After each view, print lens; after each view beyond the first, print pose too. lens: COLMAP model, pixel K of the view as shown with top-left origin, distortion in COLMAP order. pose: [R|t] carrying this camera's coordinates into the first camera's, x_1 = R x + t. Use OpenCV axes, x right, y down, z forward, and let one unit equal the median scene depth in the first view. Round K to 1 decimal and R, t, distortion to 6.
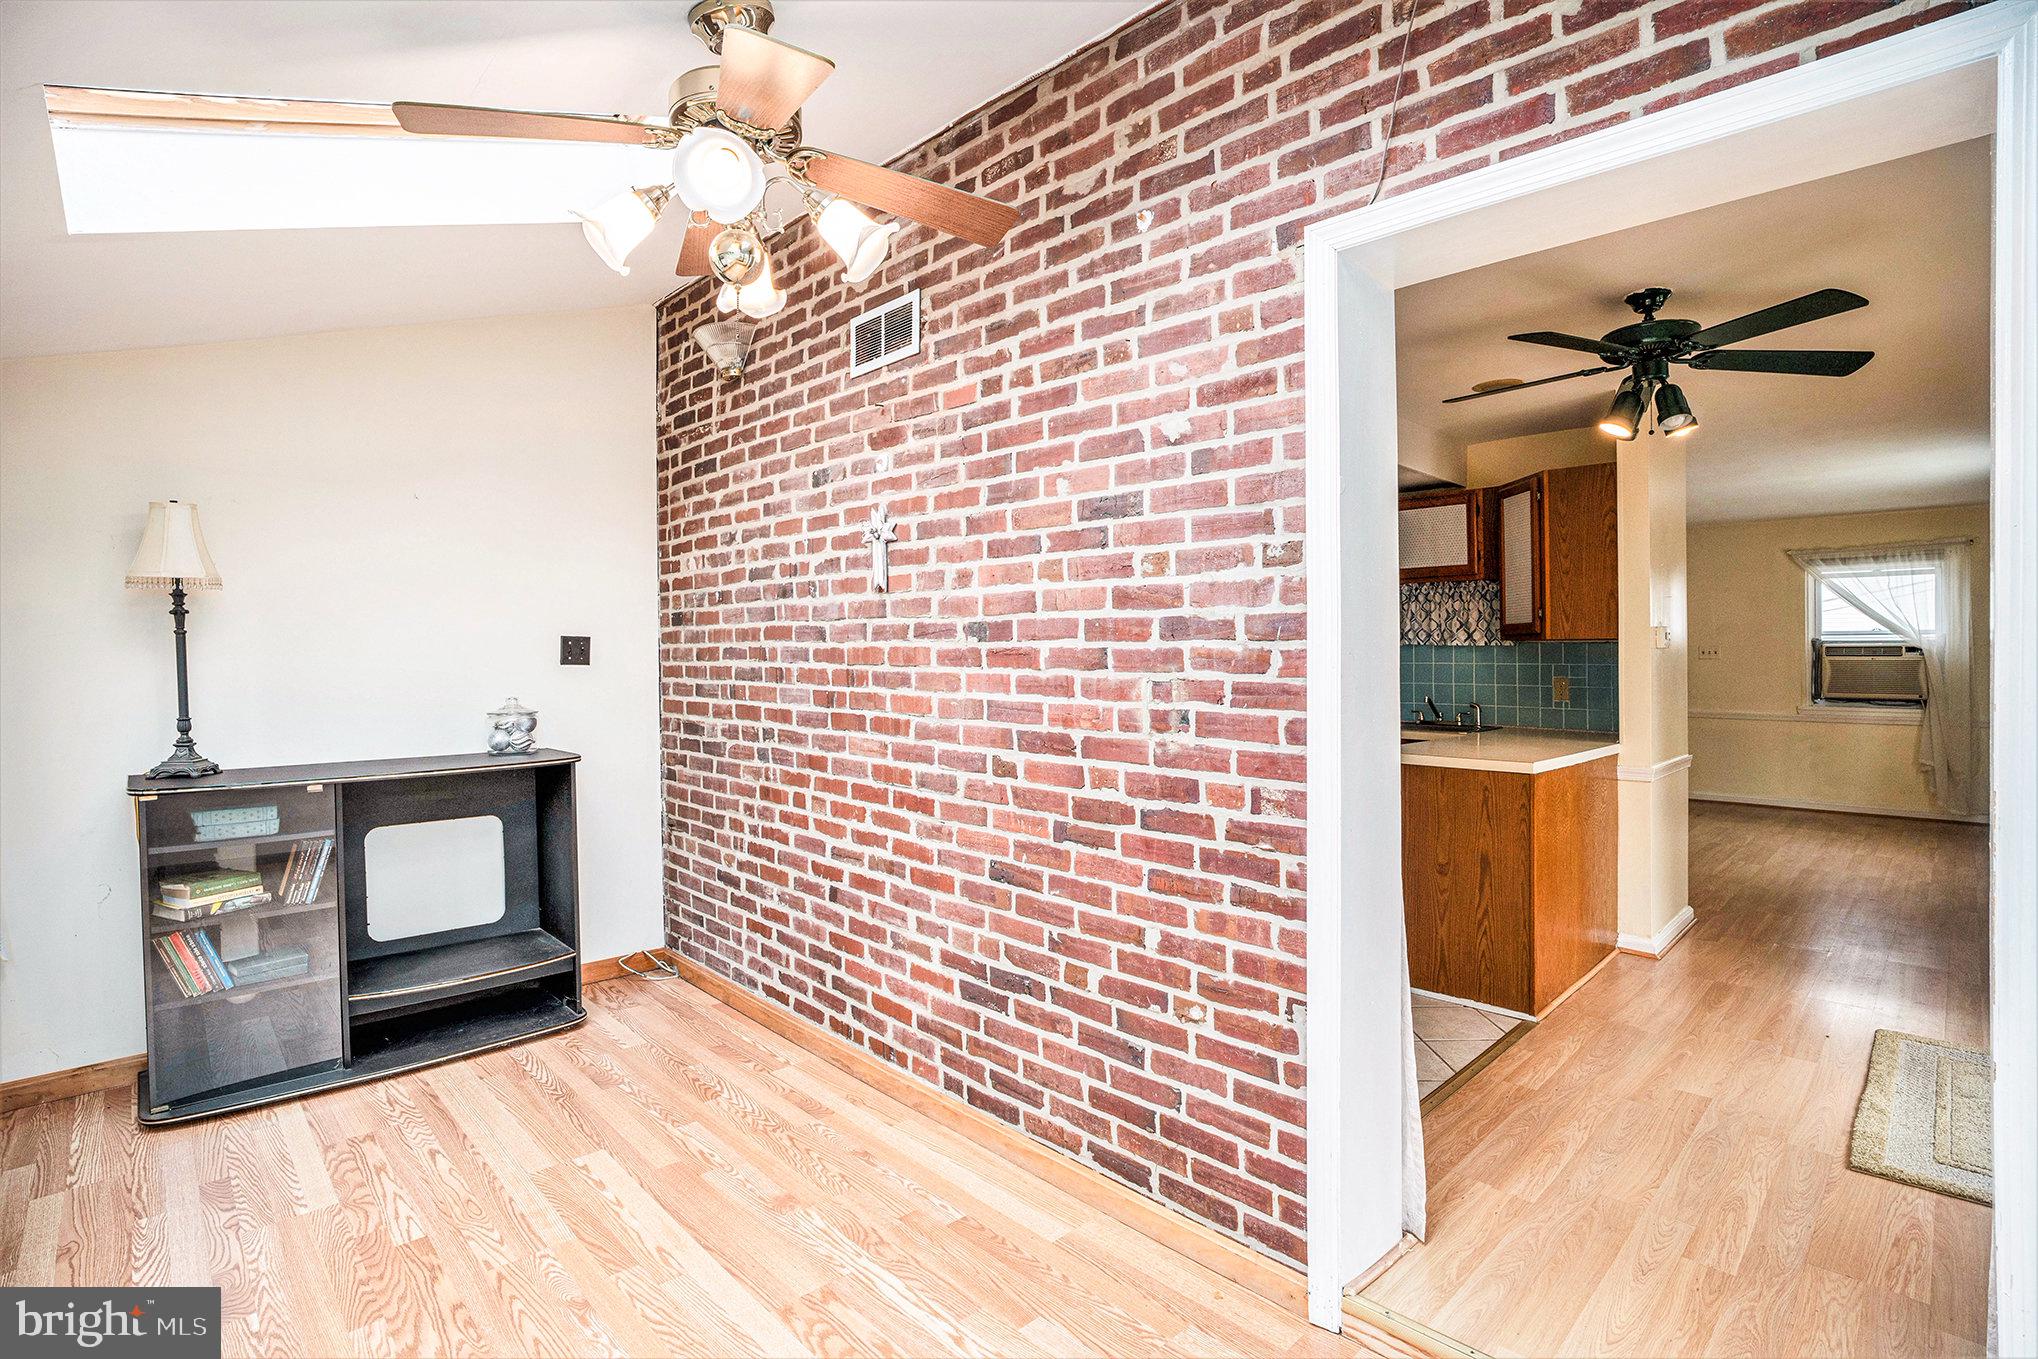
lens RADIAL K [[975.1, 0, 1006.8], [0, 975.1, 664.6], [0, 0, 1]] dist [-0.003281, -0.002260]
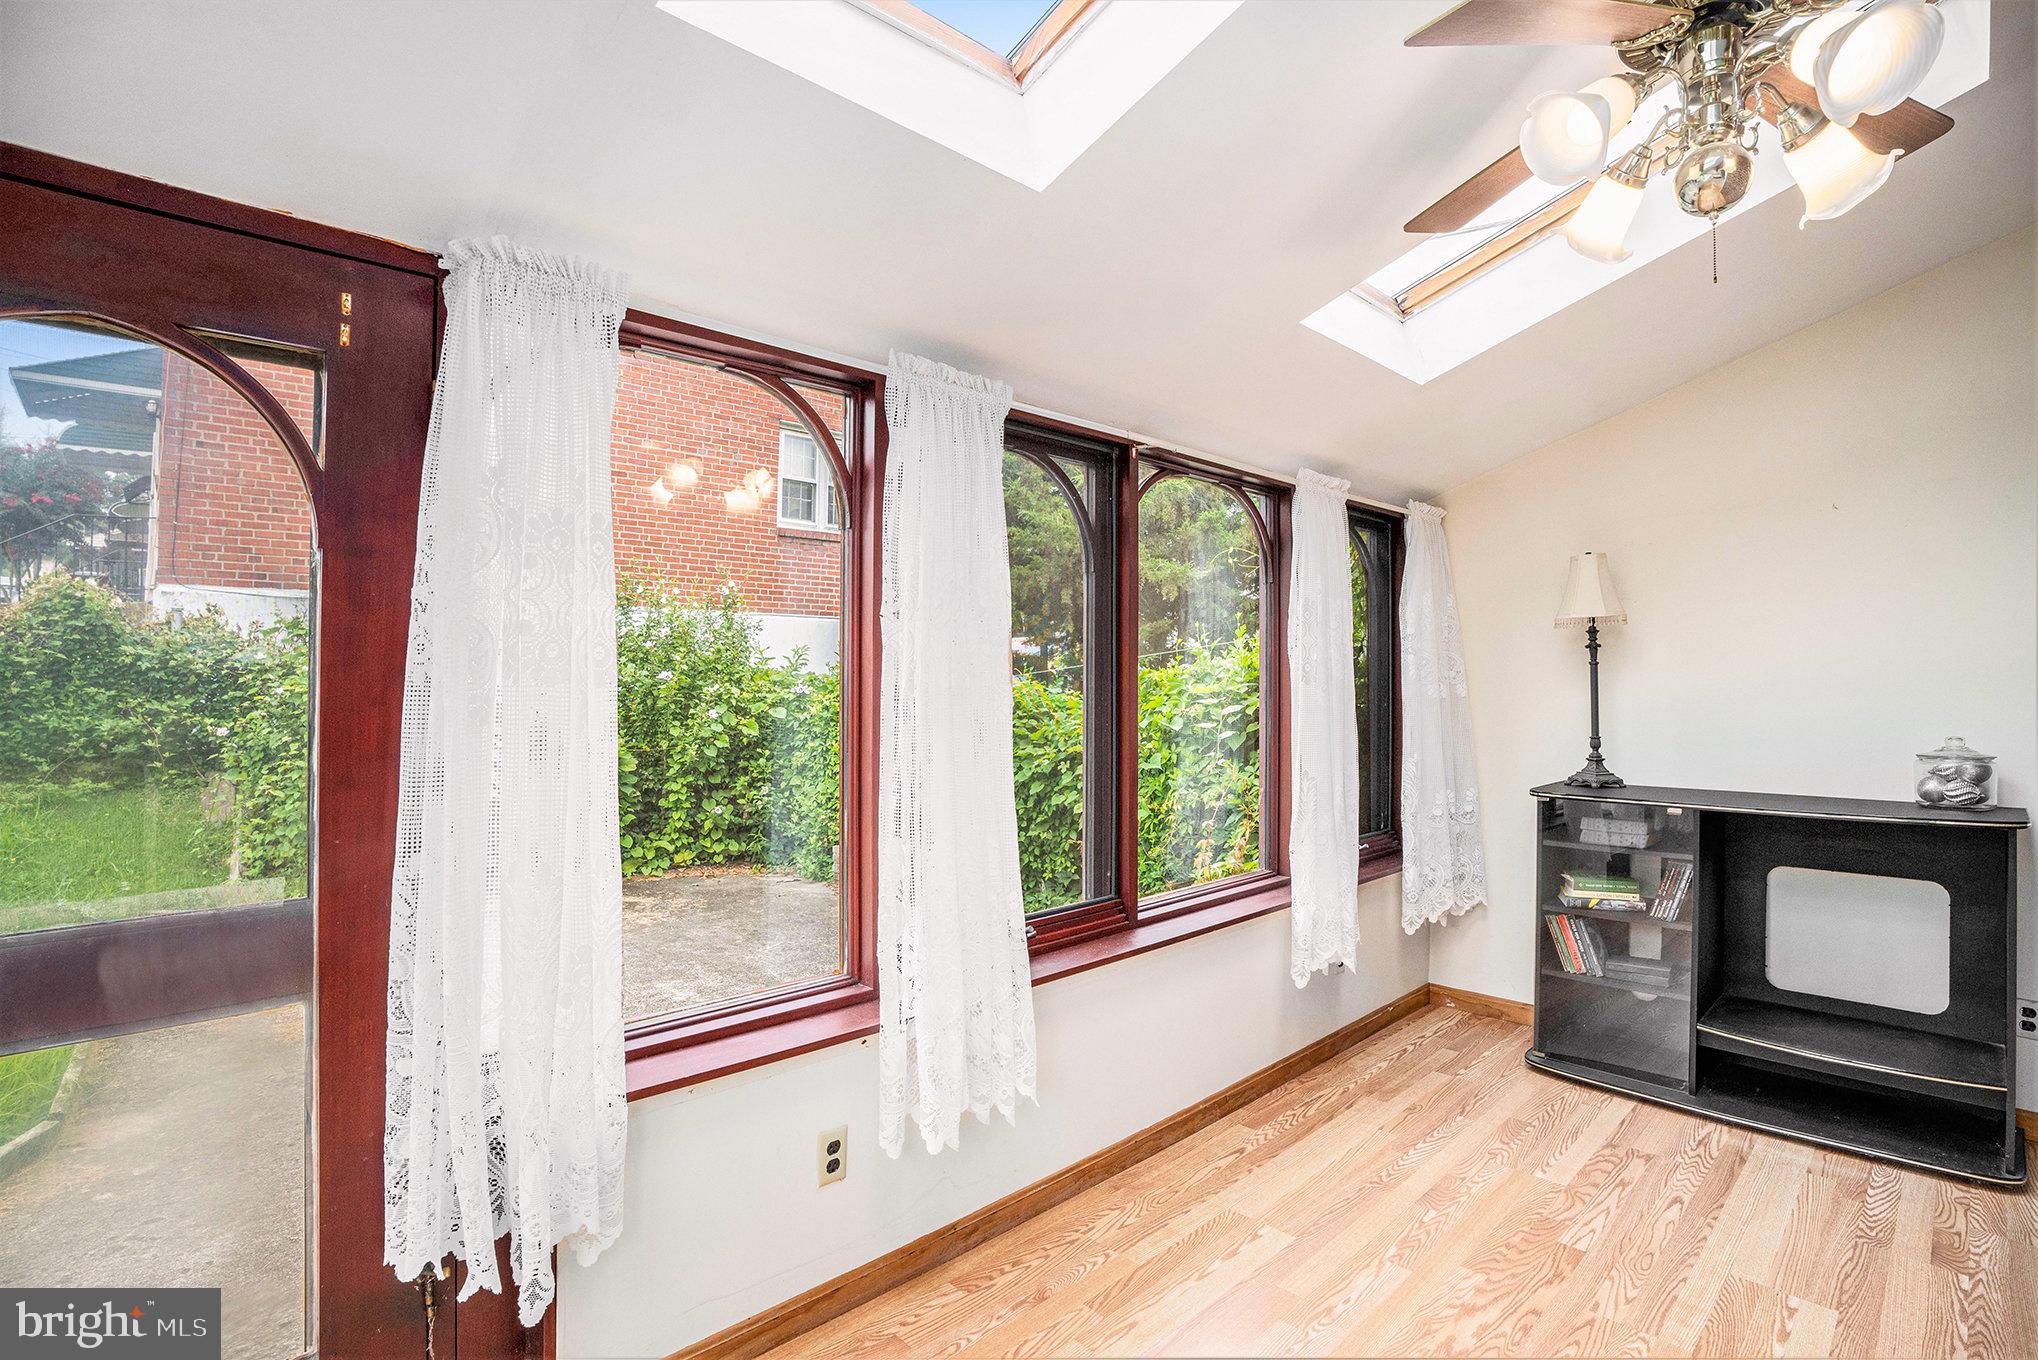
lens RADIAL K [[975.1, 0, 1028.0], [0, 975.1, 668.9], [0, 0, 1]] dist [-0.003281, -0.002260]
pose [[0.051597, -0.012023, -0.998596, 0.296173], [-0.008495, 0.999886, -0.012478, -0.006178], [0.998632, 0.009127, 0.051489, 0.260694]]
